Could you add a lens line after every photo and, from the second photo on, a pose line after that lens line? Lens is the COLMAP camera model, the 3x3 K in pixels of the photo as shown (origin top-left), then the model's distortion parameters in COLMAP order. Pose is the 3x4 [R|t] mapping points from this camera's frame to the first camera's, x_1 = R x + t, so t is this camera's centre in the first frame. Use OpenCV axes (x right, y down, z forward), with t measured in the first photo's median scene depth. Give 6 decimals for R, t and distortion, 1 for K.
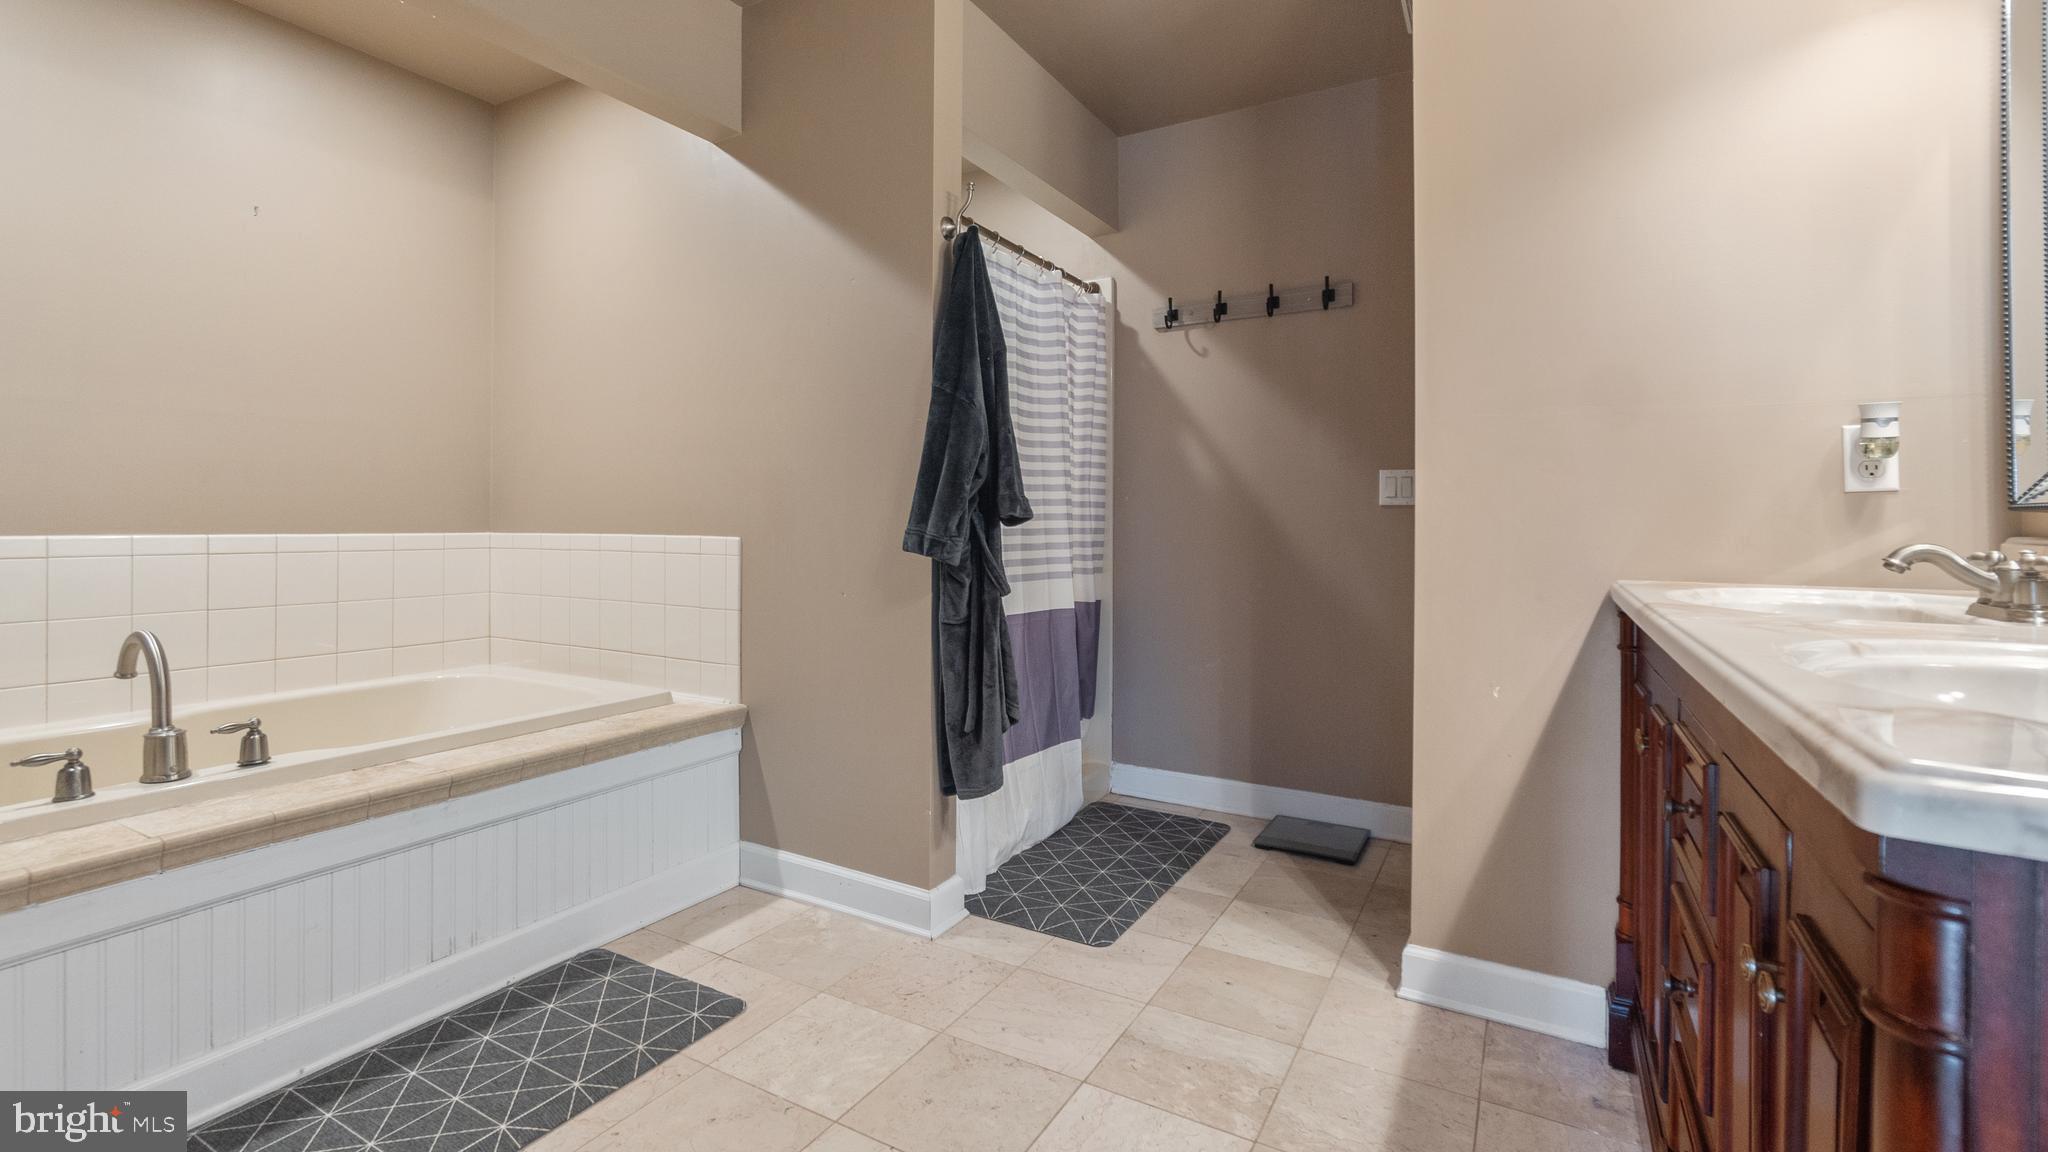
lens RADIAL K [[904.3, 0, 1012.2], [0, 904.3, 550.3], [0, 0, 1]] dist [-0.003100, 0.000044]
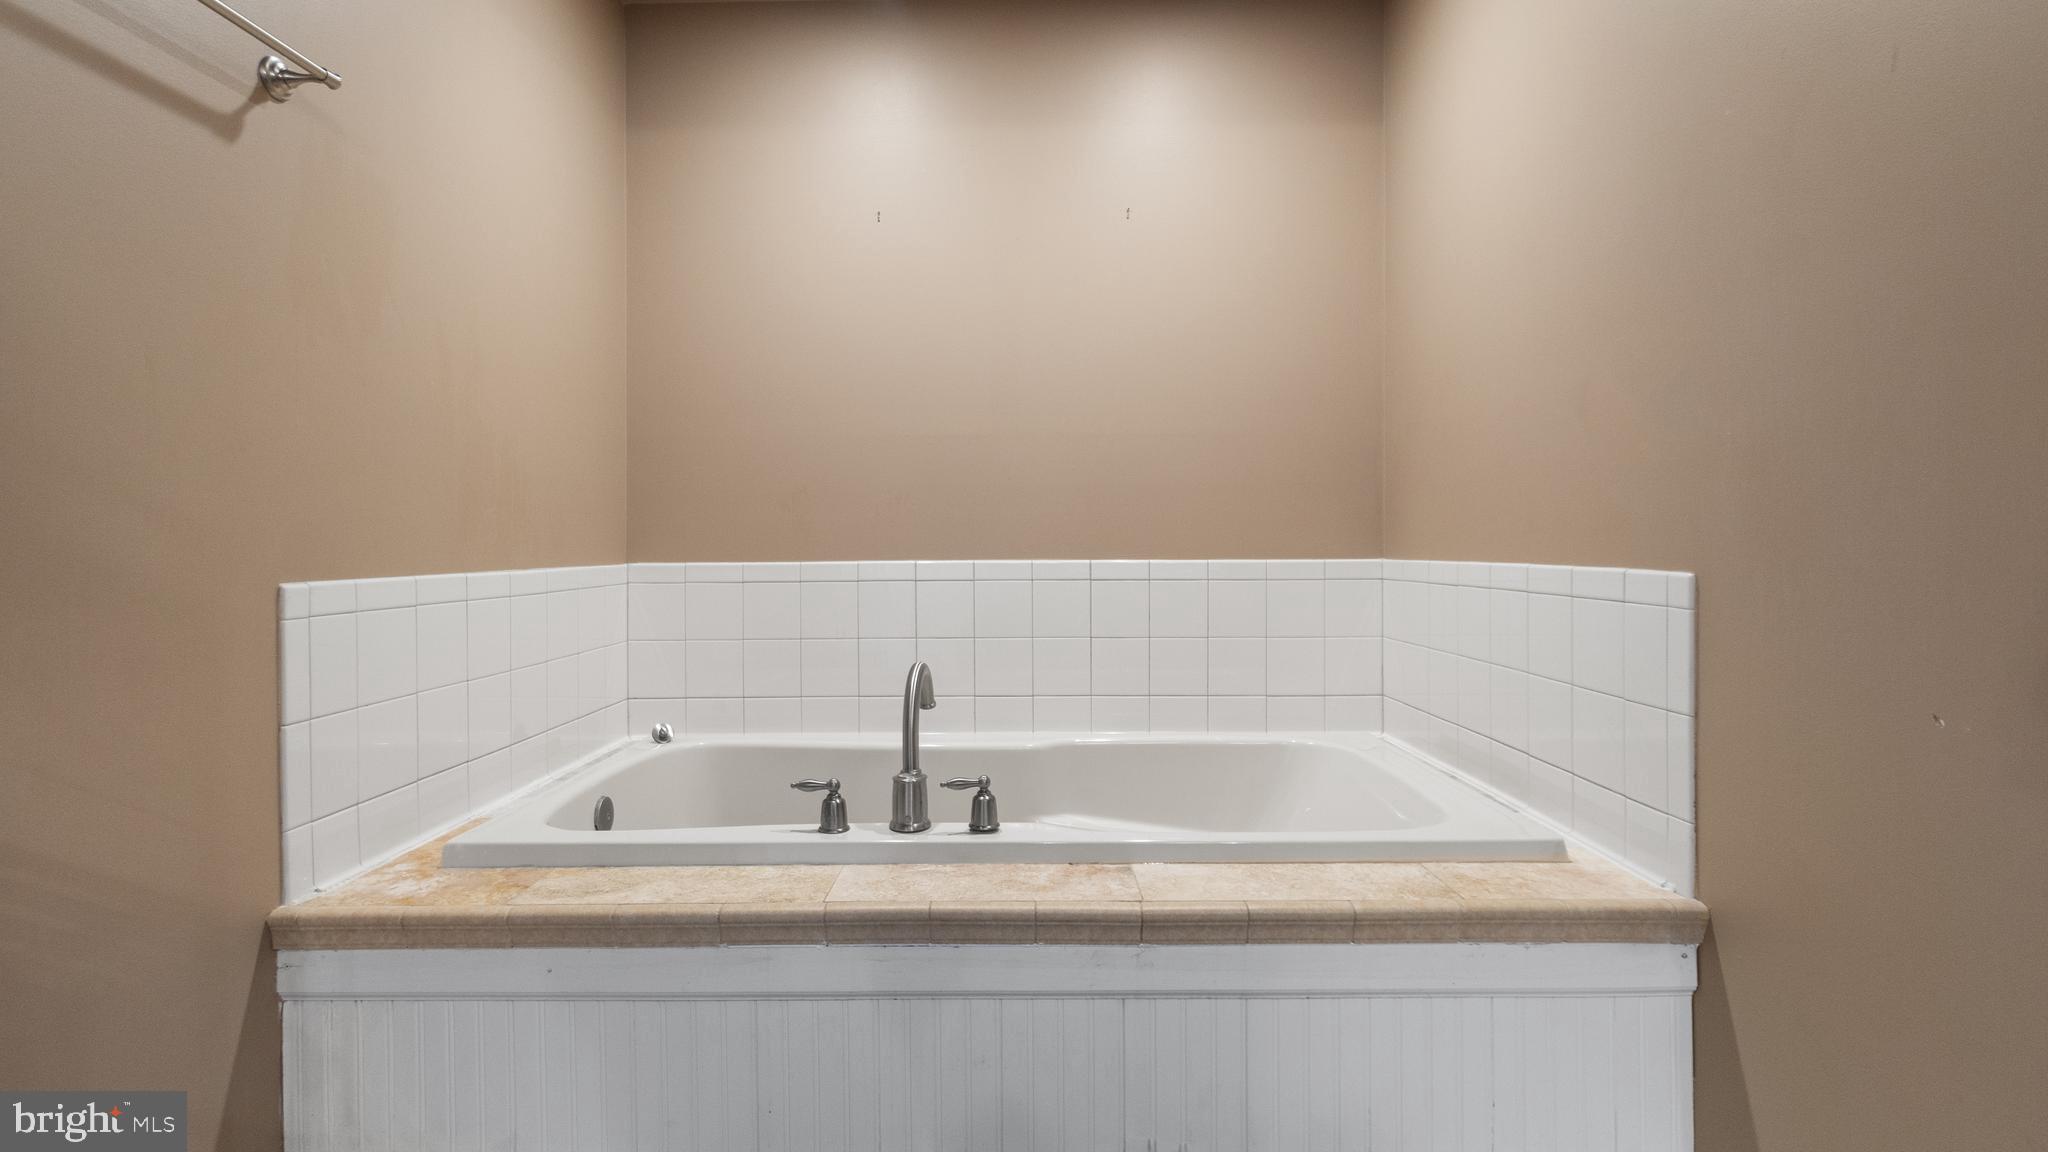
lens RADIAL K [[993.2, 0, 1024.0], [0, 993.2, 576.0], [0, 0, 1]] dist [0.000355, 0.000184]
pose [[0.502554, 0.021676, -0.864274, -0.015220], [-0.023105, 0.999665, 0.011637, -0.013368], [0.864237, 0.014121, 0.502887, 0.527352]]
